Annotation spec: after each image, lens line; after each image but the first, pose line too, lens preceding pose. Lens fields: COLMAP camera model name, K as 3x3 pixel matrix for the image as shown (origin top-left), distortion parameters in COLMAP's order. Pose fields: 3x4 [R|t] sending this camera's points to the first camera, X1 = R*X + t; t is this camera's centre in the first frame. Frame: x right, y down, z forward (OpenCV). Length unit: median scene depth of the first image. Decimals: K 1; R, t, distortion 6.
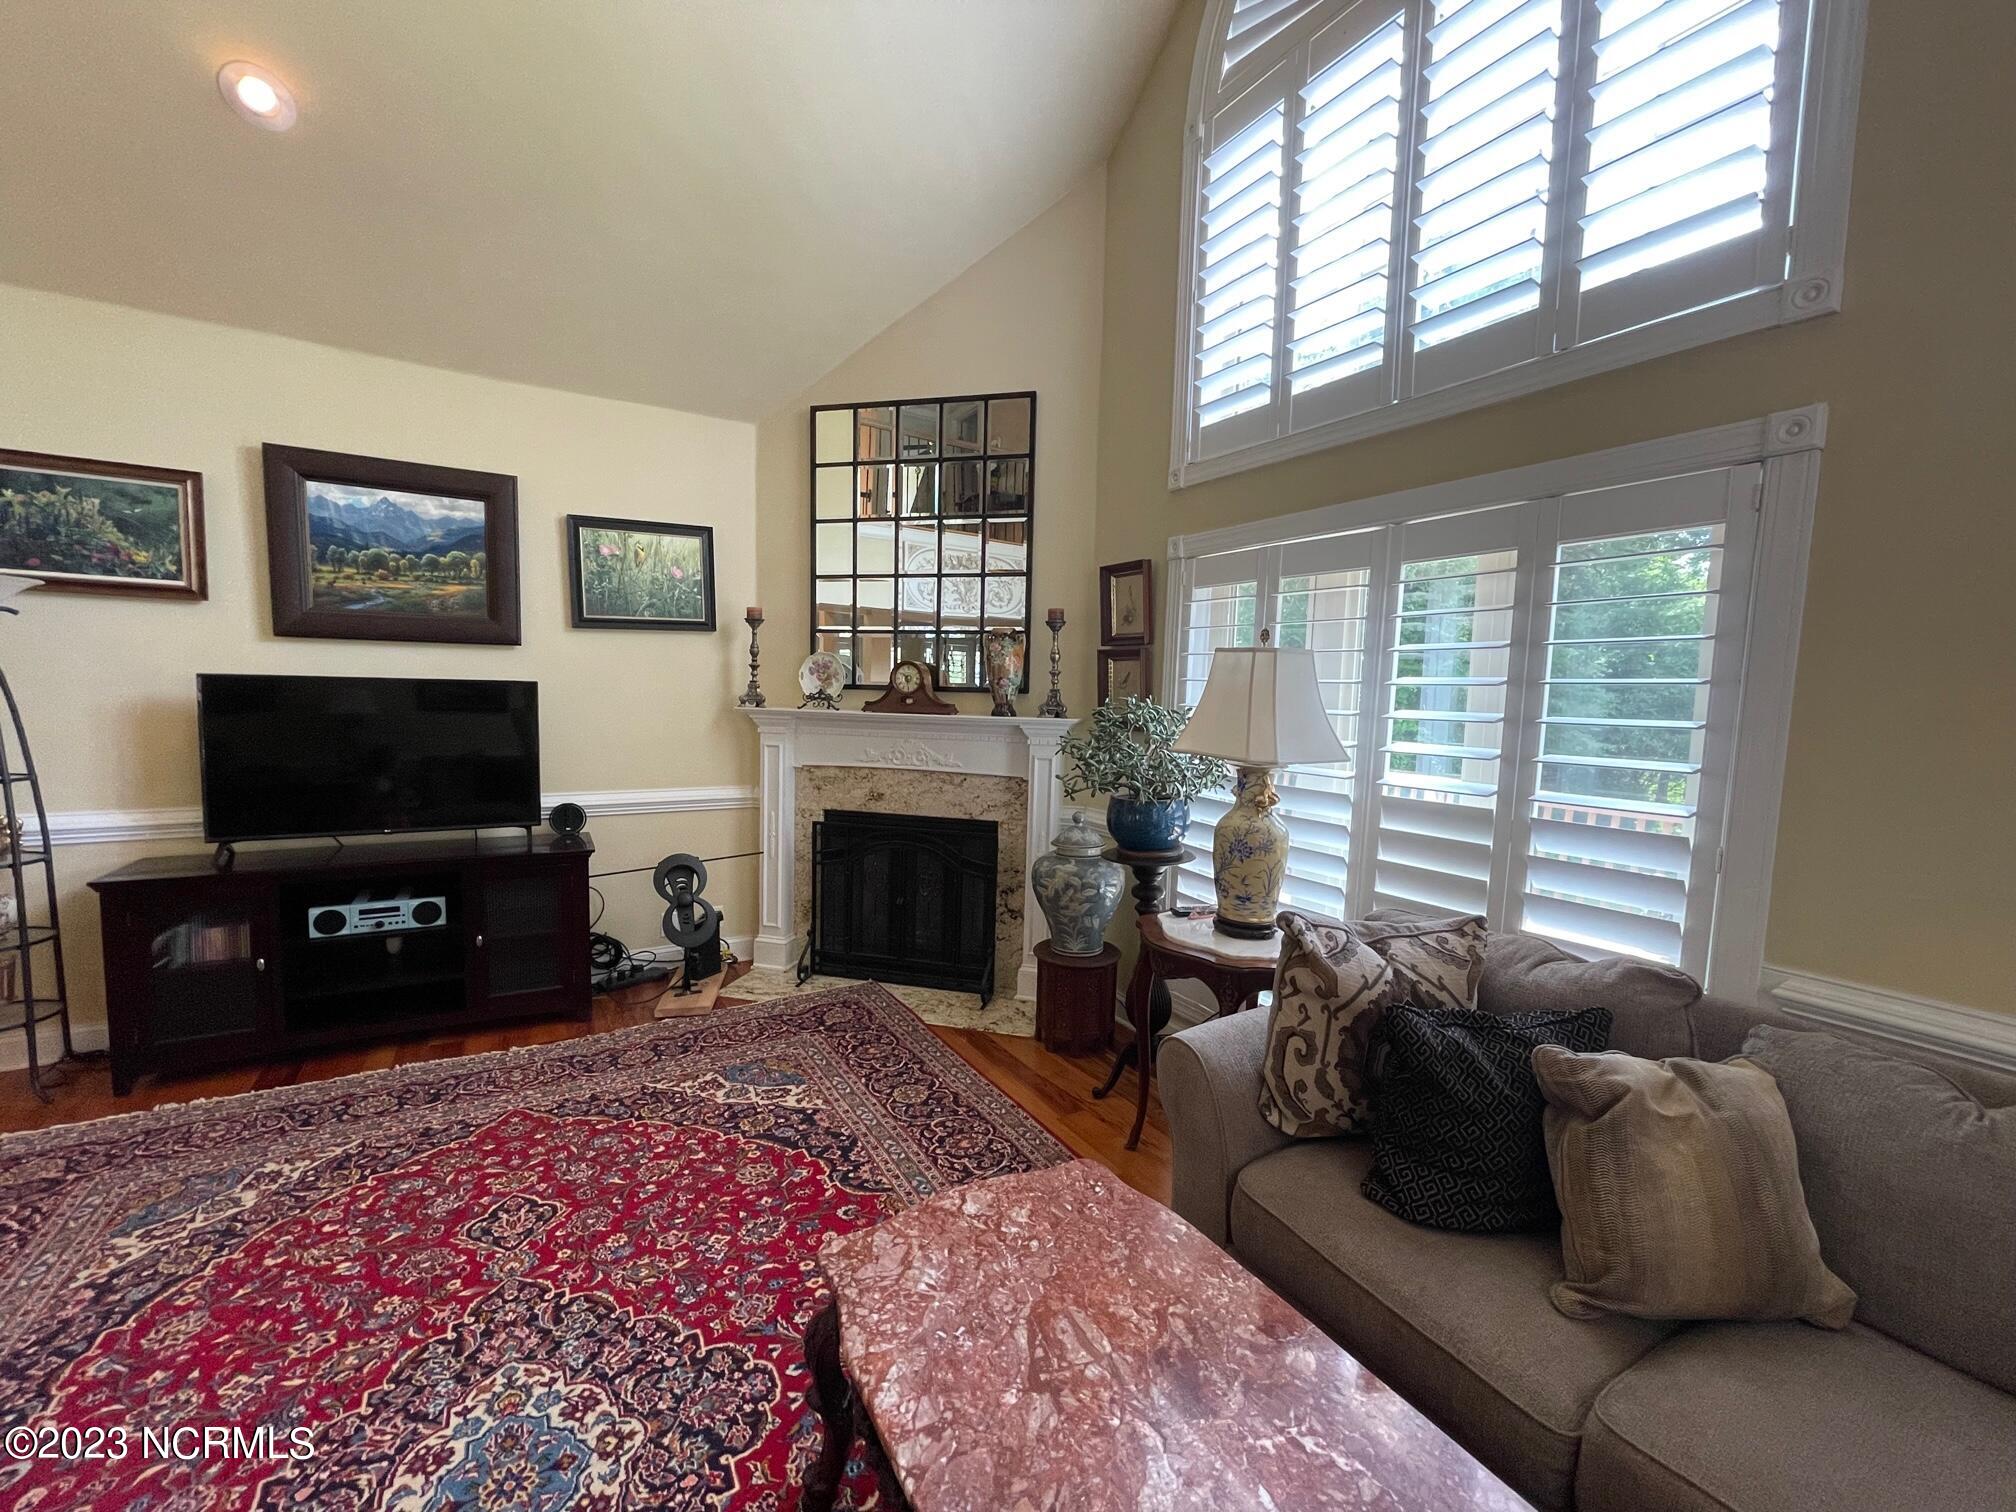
lens RADIAL K [[811.8, 0, 1009.1], [0, 811.8, 758.2], [0, 0, 1]] dist [-0.001595, -0.001083]
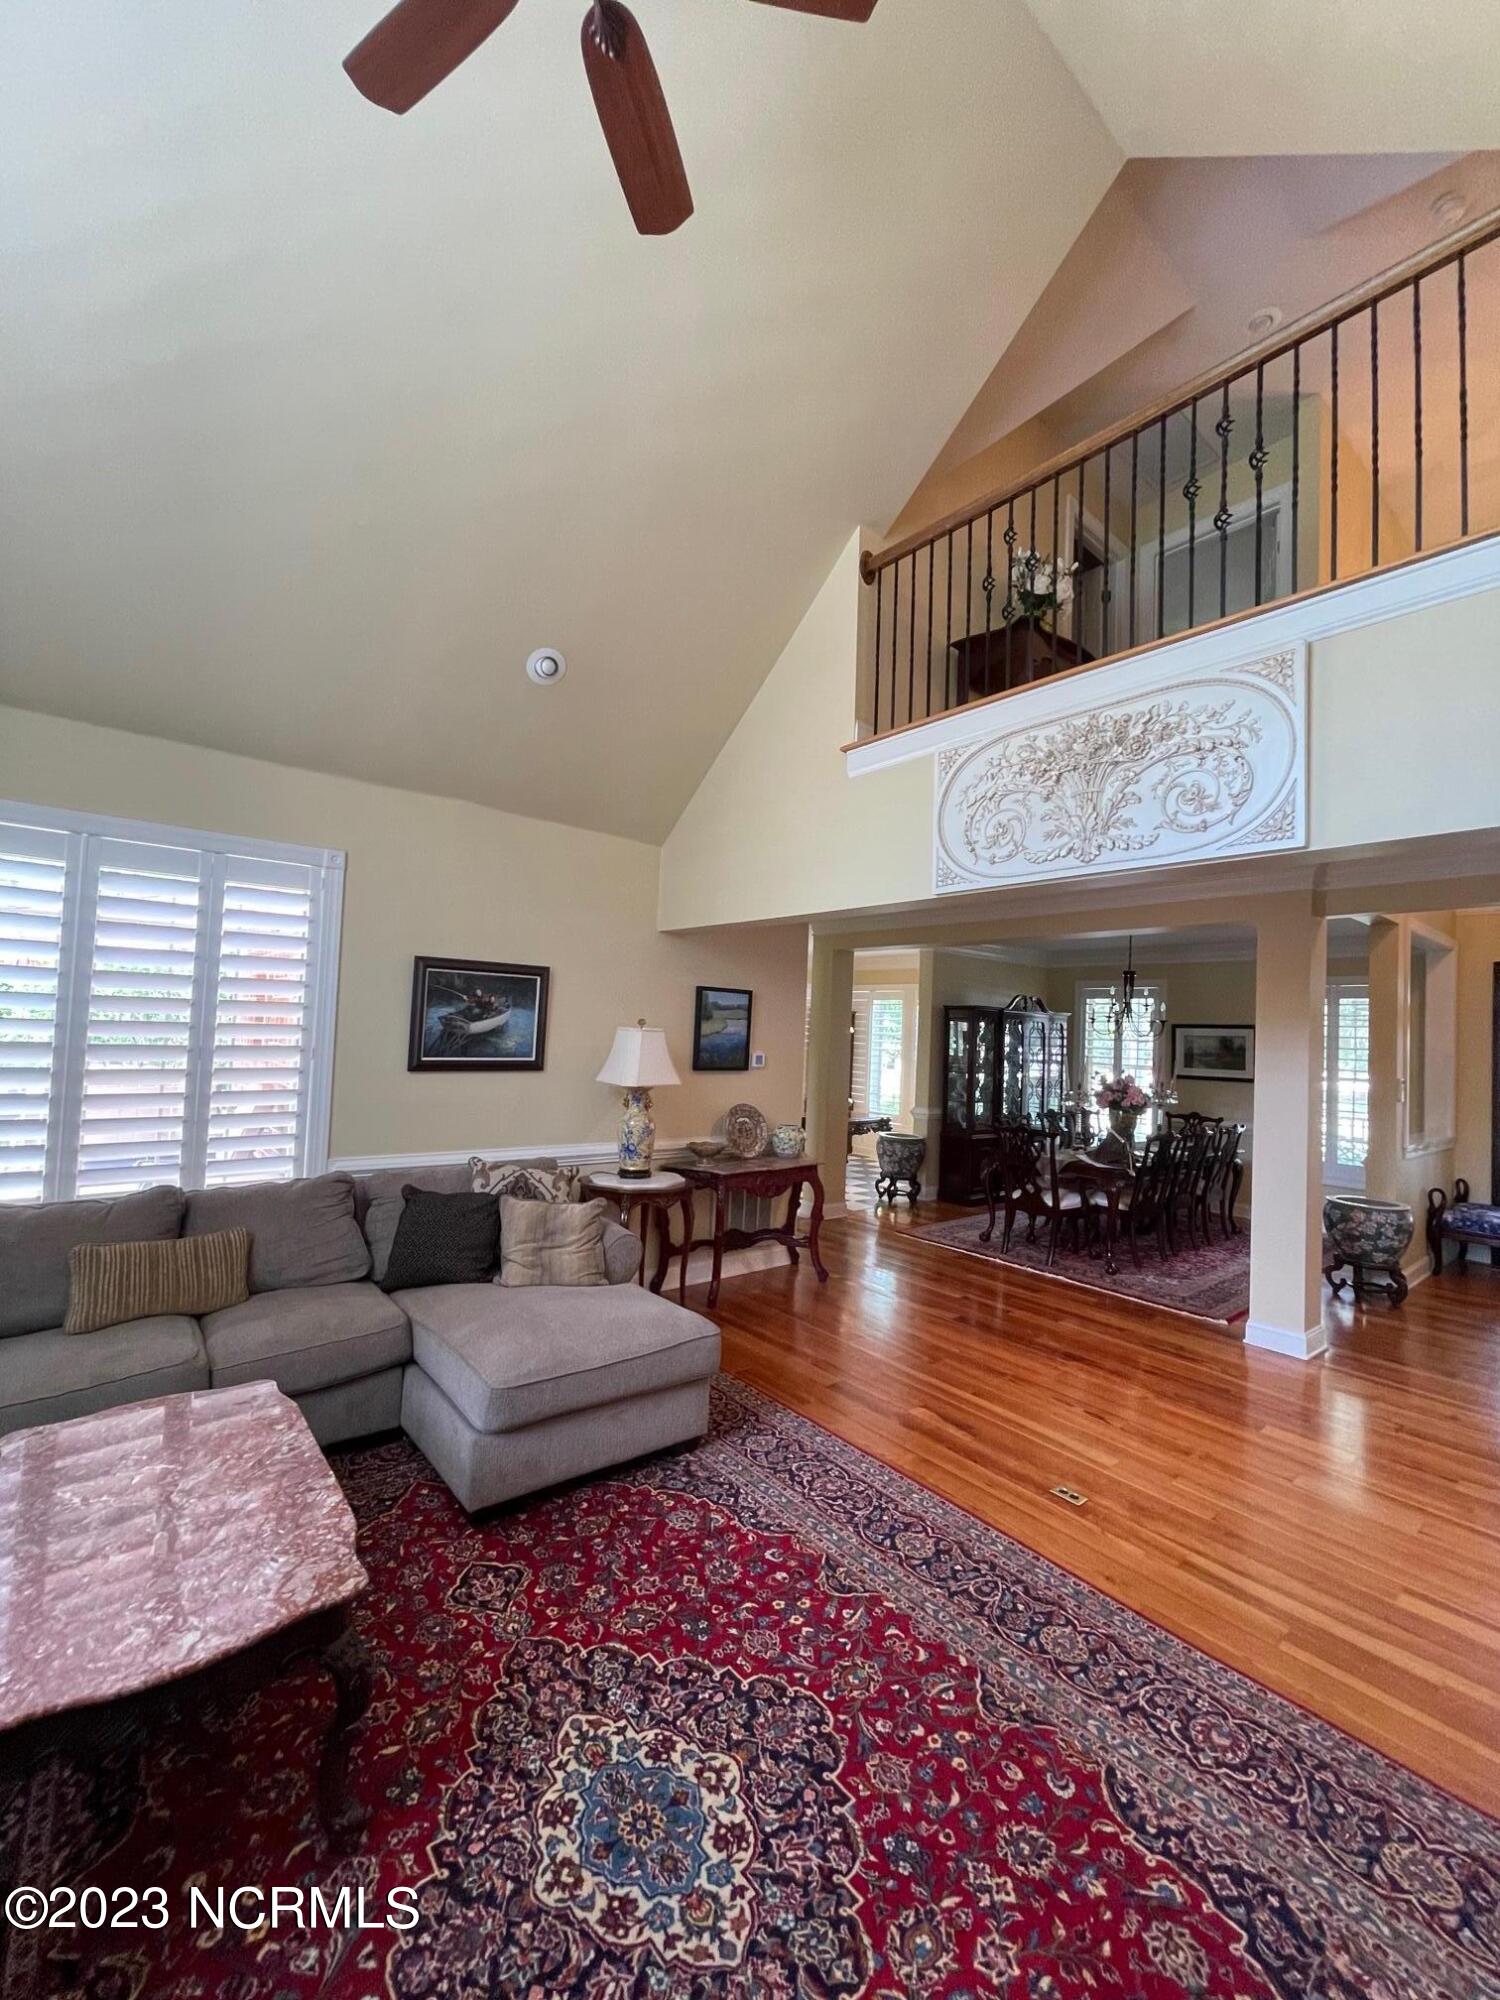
lens RADIAL K [[805.3, 0, 744.0], [0, 805.3, 999.0], [0, 0, 1]] dist [-0.001595, -0.001083]
pose [[-0.987552, -0.076398, -0.137491, -0.464031], [-0.080672, 0.996407, 0.025780, -0.244305], [0.135028, 0.036551, -0.990167, 1.854160]]
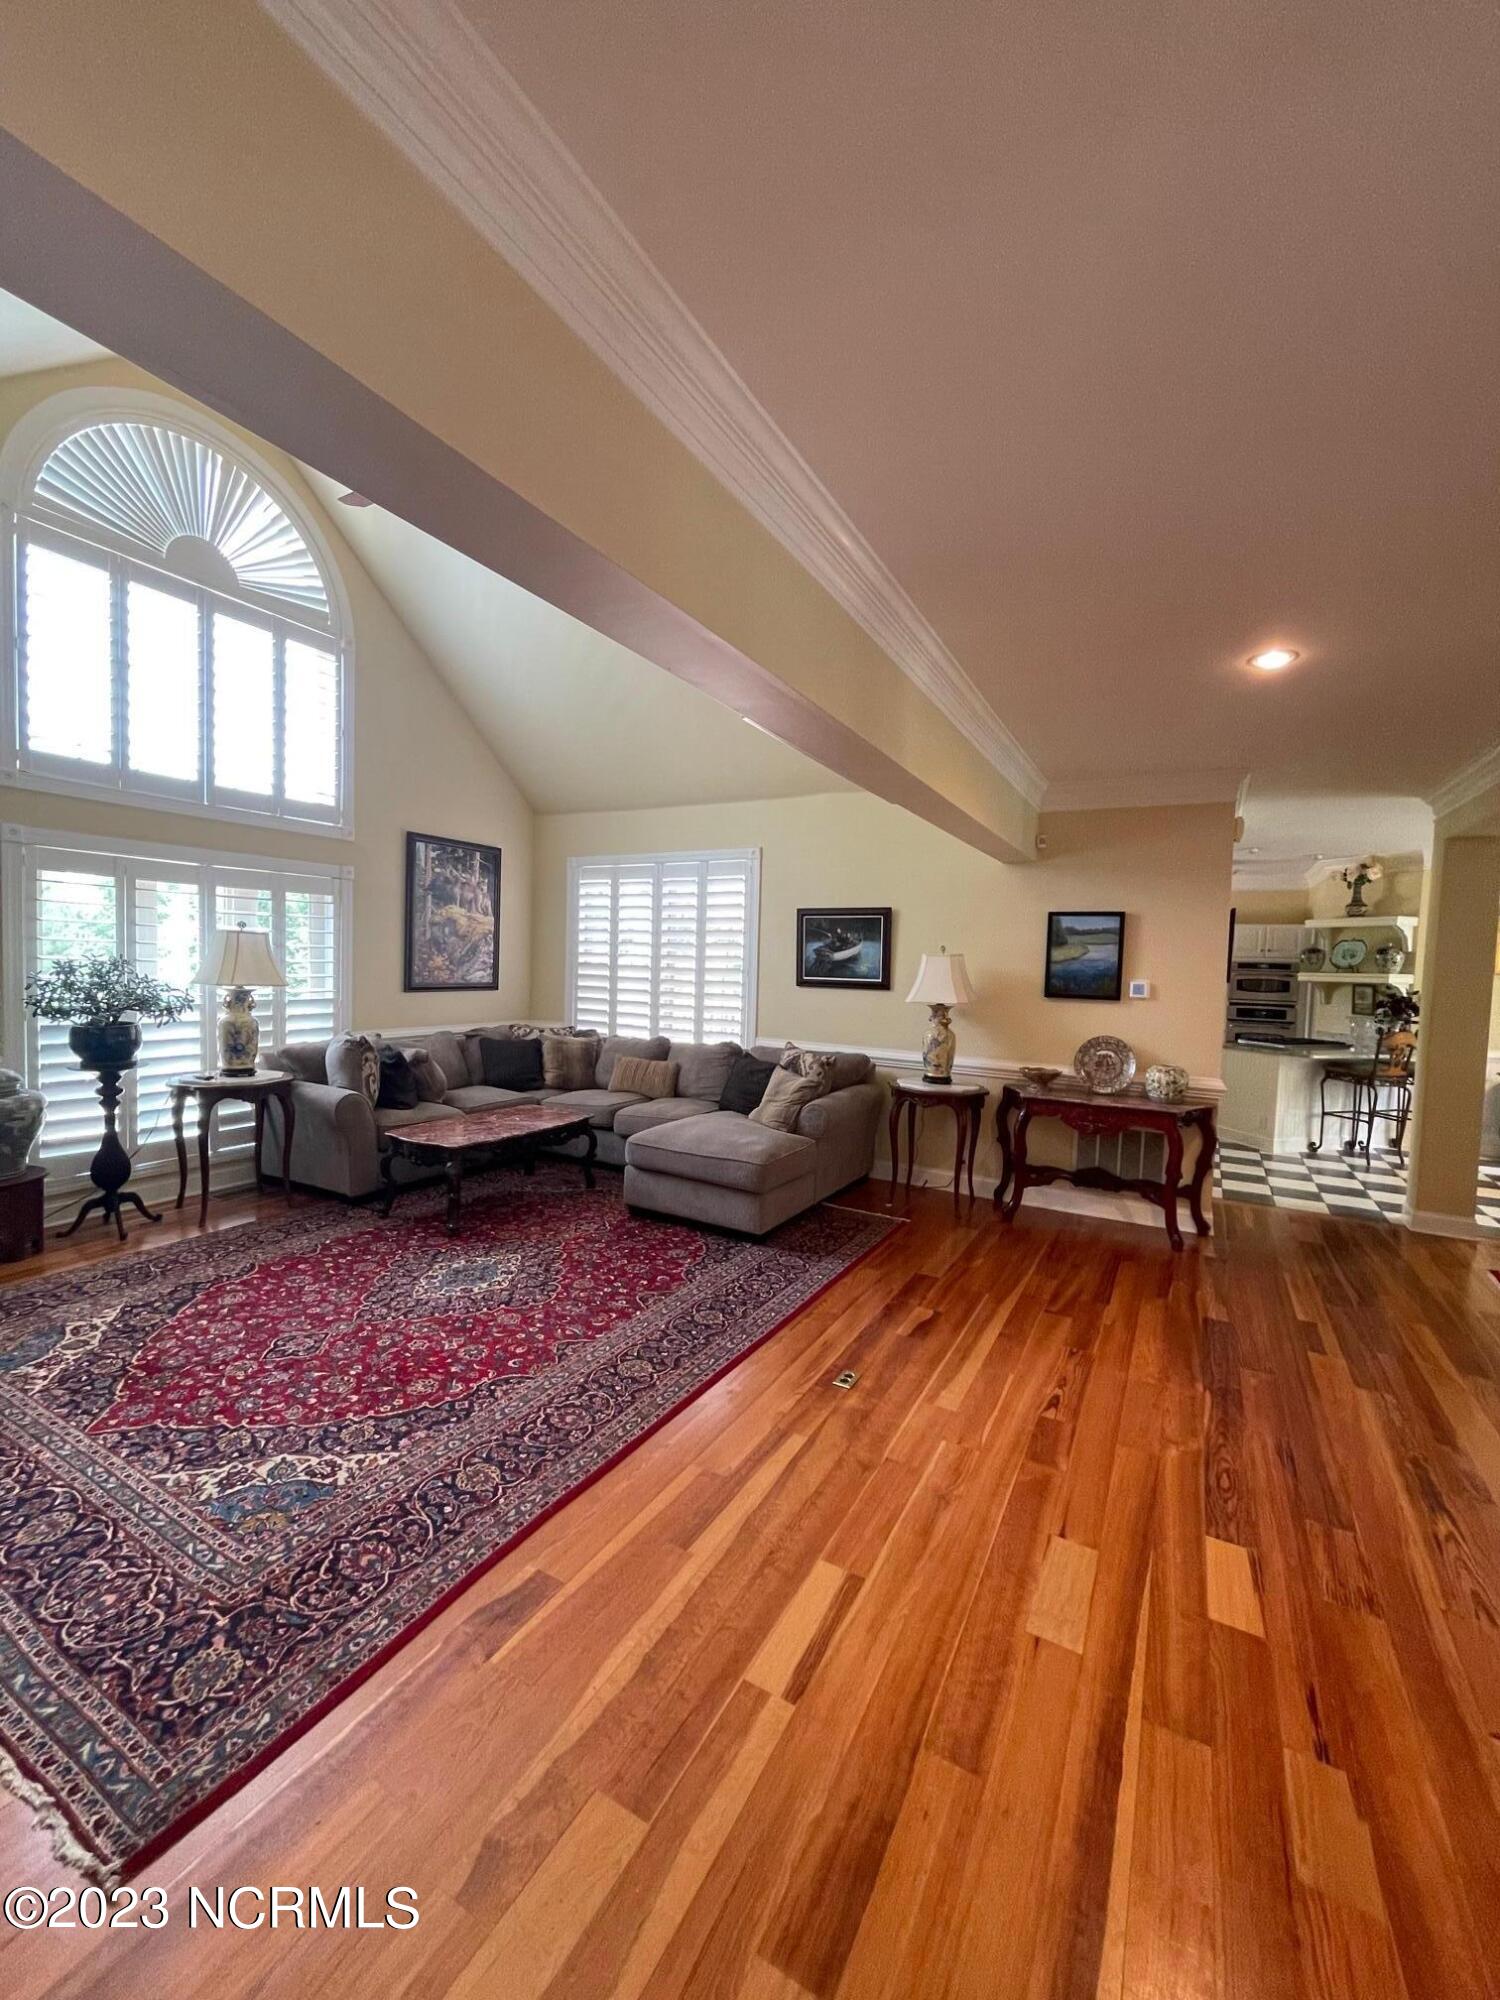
lens RADIAL K [[805.3, 0, 749.4], [0, 805.3, 995.9], [0, 0, 1]] dist [-0.001595, -0.001083]
pose [[-0.488911, -0.087998, 0.867884, -2.919148], [0.020670, 0.993451, 0.112374, -0.251890], [-0.872089, 0.072880, -0.483891, 1.258987]]
